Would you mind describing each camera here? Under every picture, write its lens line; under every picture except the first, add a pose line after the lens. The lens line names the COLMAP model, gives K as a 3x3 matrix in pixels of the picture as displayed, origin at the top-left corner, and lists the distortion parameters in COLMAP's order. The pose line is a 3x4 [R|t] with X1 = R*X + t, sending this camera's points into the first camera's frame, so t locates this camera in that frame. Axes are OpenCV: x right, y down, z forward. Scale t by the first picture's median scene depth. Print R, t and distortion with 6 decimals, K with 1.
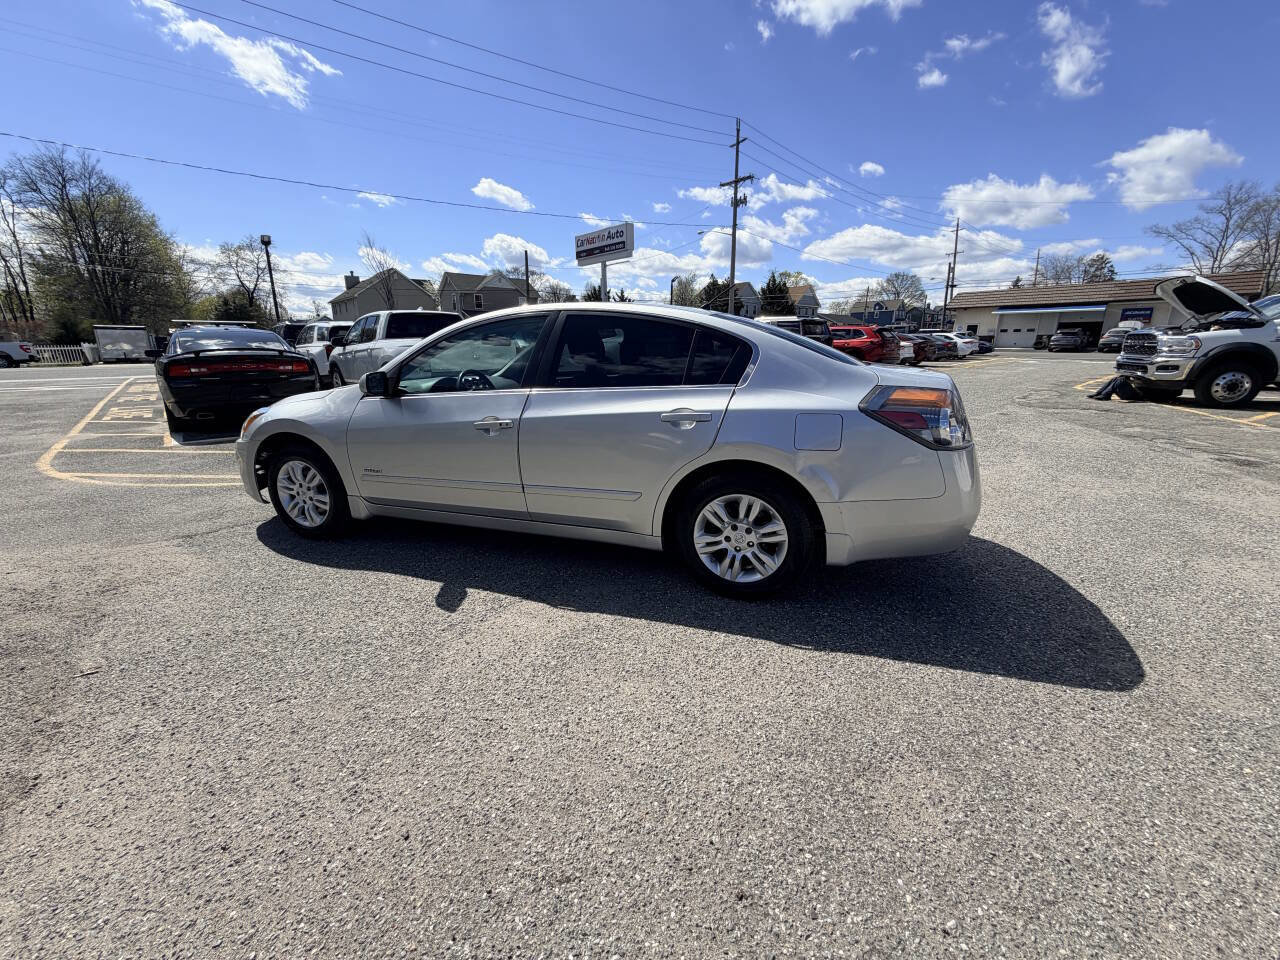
lens RADIAL K [[508.9, 0, 638.7], [0, 508.9, 474.6], [0, 0, 1]] dist [-0.000571, -0.000393]
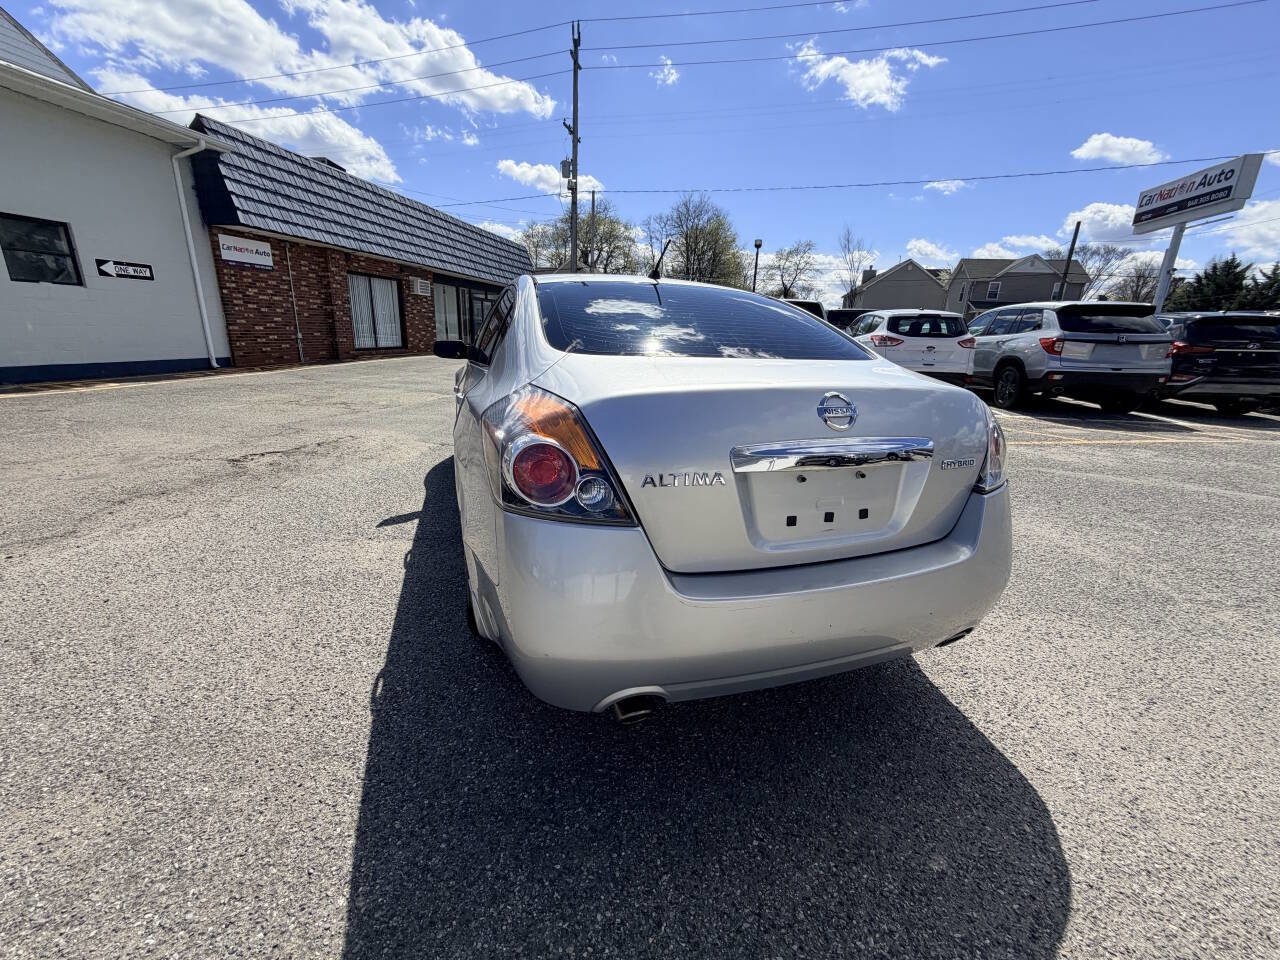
lens RADIAL K [[509.8, 0, 637.5], [0, 509.8, 477.7], [0, 0, 1]] dist [-0.001424, -0.000012]
pose [[0.604962, 0.242356, -0.758475, 0.243110], [-0.230014, 0.965135, 0.124930, -0.040074], [0.762309, 0.098882, 0.639615, 0.167515]]
